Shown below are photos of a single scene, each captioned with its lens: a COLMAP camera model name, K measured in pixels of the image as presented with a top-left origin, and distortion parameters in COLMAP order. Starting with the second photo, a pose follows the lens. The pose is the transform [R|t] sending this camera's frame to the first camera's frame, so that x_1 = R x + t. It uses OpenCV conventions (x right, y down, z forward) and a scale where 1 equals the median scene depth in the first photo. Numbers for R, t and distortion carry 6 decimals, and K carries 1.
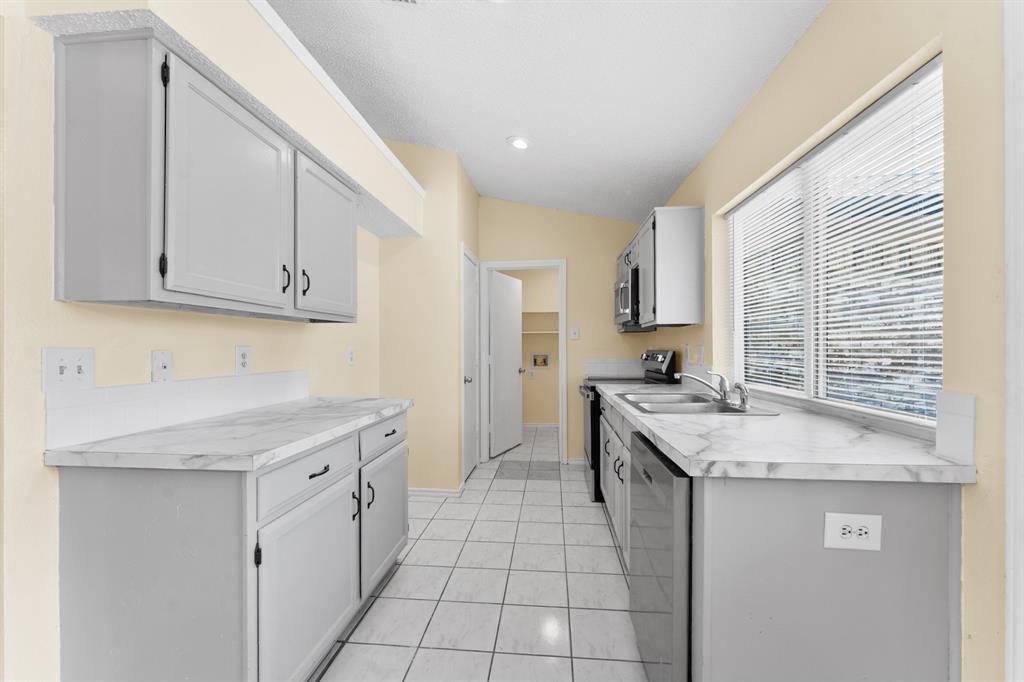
lens RADIAL K [[419.8, 0, 510.4], [0, 419.8, 344.0], [0, 0, 1]] dist [-0.001779, -0.000726]
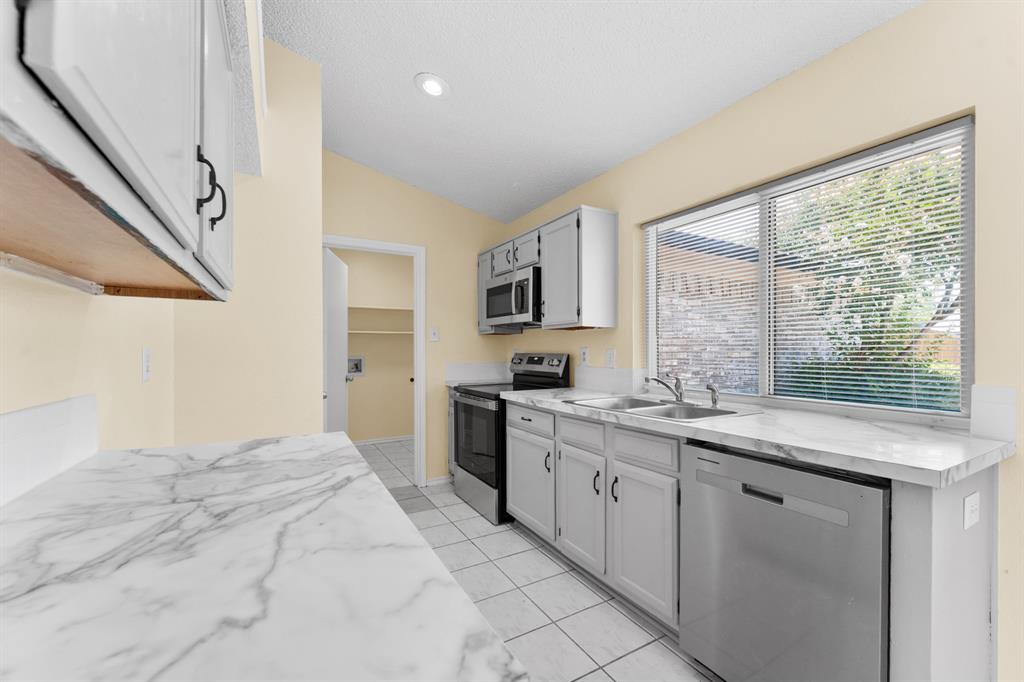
lens RADIAL K [[419.8, 0, 514.3], [0, 419.8, 349.0], [0, 0, 1]] dist [-0.001779, -0.000726]
pose [[0.811335, 0.005813, 0.584552, -0.290893], [-0.008485, 0.999962, 0.001833, 0.003333], [-0.584520, -0.006447, 0.811354, 0.264815]]
